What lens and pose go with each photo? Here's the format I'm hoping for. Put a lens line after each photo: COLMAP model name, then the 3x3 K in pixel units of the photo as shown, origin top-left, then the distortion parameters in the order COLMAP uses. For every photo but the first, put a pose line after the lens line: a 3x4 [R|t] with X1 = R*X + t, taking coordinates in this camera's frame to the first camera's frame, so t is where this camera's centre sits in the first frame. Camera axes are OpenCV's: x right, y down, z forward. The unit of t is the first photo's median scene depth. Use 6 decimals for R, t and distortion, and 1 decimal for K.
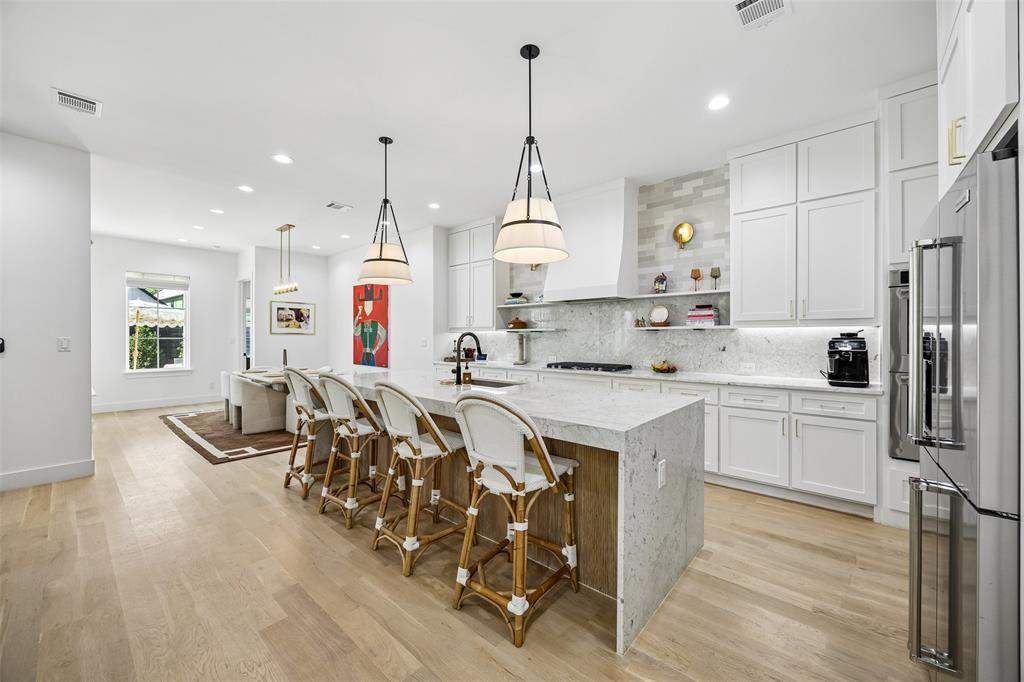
lens RADIAL K [[392.2, 0, 509.7], [0, 392.2, 336.7], [0, 0, 1]] dist [-0.001983, -0.000282]
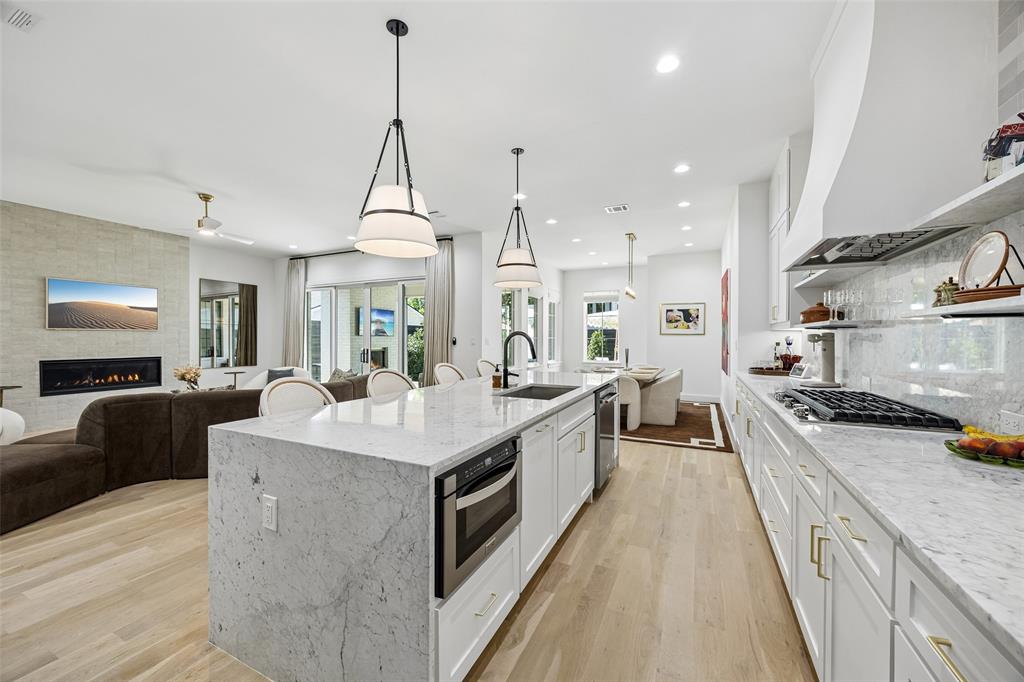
lens RADIAL K [[391.3, 0, 508.8], [0, 391.3, 340.3], [0, 0, 1]] dist [0.000039, -0.000442]
pose [[0.267987, 0.007965, -0.963390, 0.452832], [-0.002725, 0.999968, 0.007509, 0.001571], [0.963419, 0.000613, 0.268000, 0.451506]]
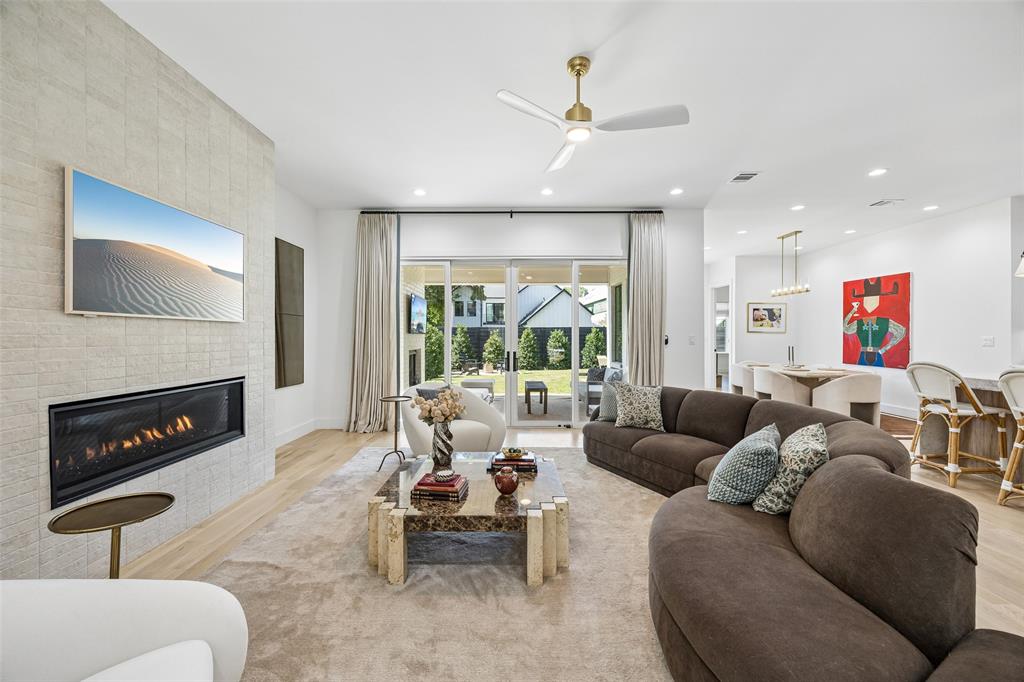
lens RADIAL K [[392.2, 0, 509.7], [0, 392.2, 336.7], [0, 0, 1]] dist [-0.001983, -0.000282]
pose [[0.657150, 0.002427, -0.753756, -0.308587], [-0.000543, 0.999996, 0.002746, 0.003261], [0.753760, -0.001395, 0.657148, -0.356966]]
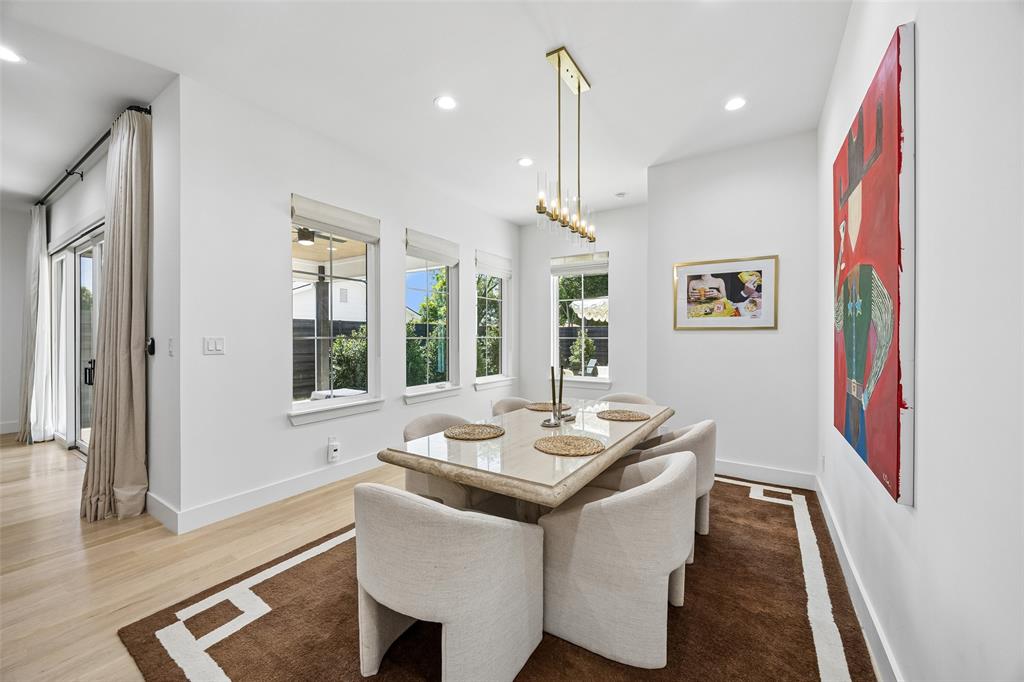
lens RADIAL K [[392.2, 0, 509.7], [0, 392.2, 336.7], [0, 0, 1]] dist [-0.001983, -0.000282]
pose [[0.148617, 0.002544, -0.988892, -0.200376], [0.001691, 0.999995, 0.002827, 0.000252], [0.988893, -0.002092, 0.148612, 1.029987]]
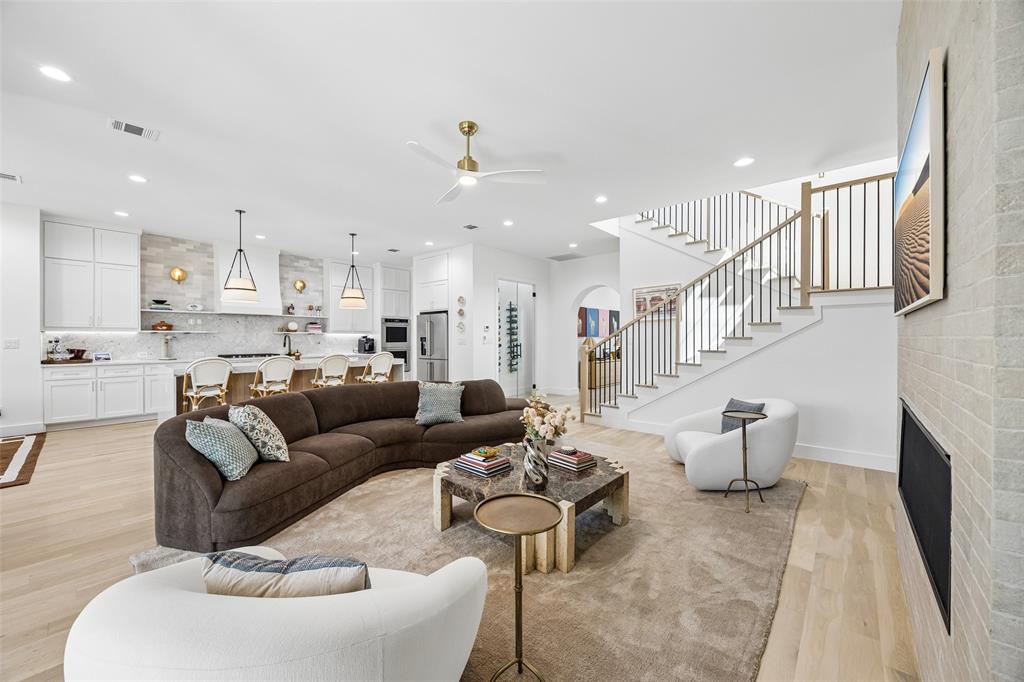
lens RADIAL K [[391.3, 0, 508.8], [0, 391.3, 340.3], [0, 0, 1]] dist [0.000039, -0.000442]
pose [[-0.001899, -0.003985, 0.999990, -1.219705], [0.000106, 0.999992, 0.003985, 0.005416], [-0.999998, 0.000114, -0.001898, -0.044445]]
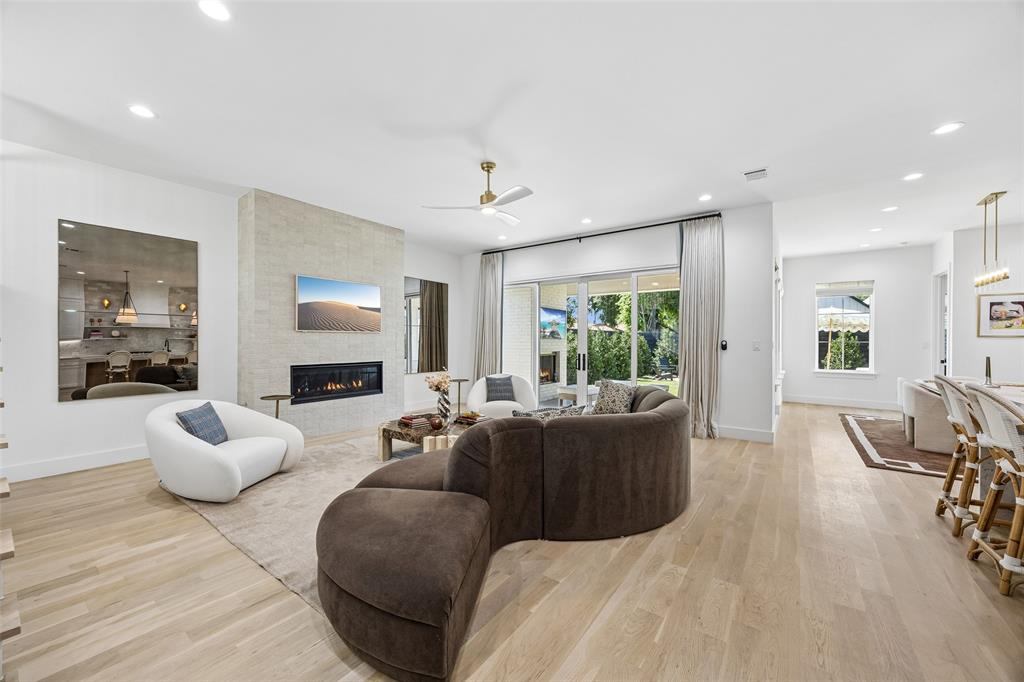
lens RADIAL K [[390.8, 0, 510.6], [0, 390.8, 342.4], [0, 0, 1]] dist [-0.000114, 0.000012]
pose [[0.089522, 0.006132, -0.995966, 0.125195], [-0.003475, 0.999977, 0.005844, 0.002847], [0.995979, 0.002937, 0.089541, -0.005565]]
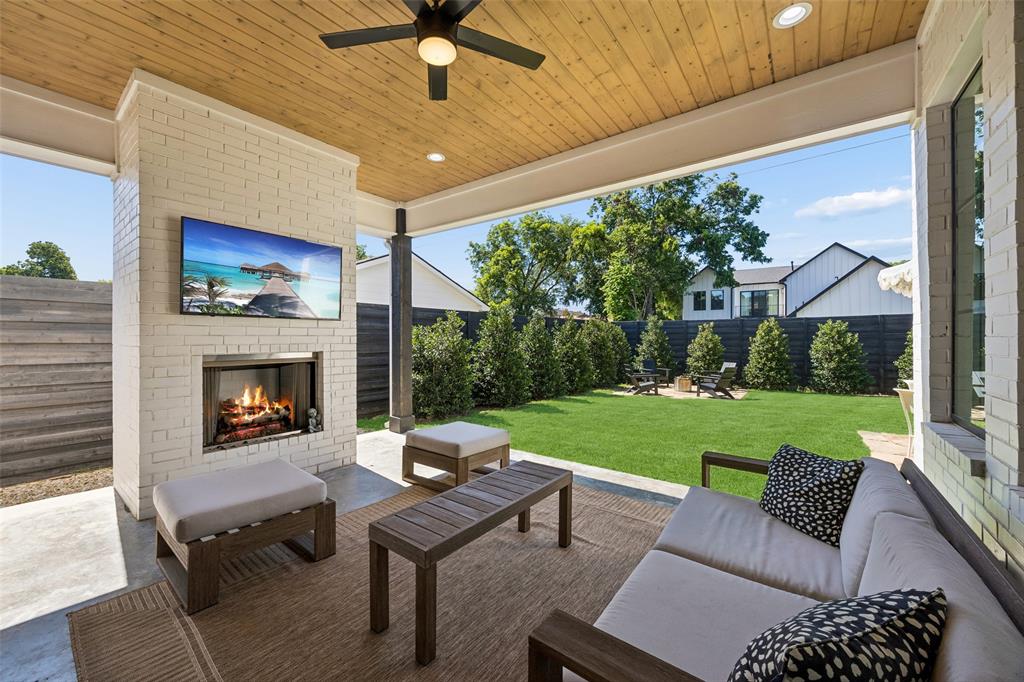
lens RADIAL K [[398.1, 0, 508.6], [0, 398.1, 337.0], [0, 0, 1]] dist [0.017760, -0.000072]
pose [[0.079033, 0.002202, -0.996870, -0.912311], [-0.000085, 0.999998, 0.002202, 0.026757], [0.996872, -0.000089, 0.079033, 0.649938]]
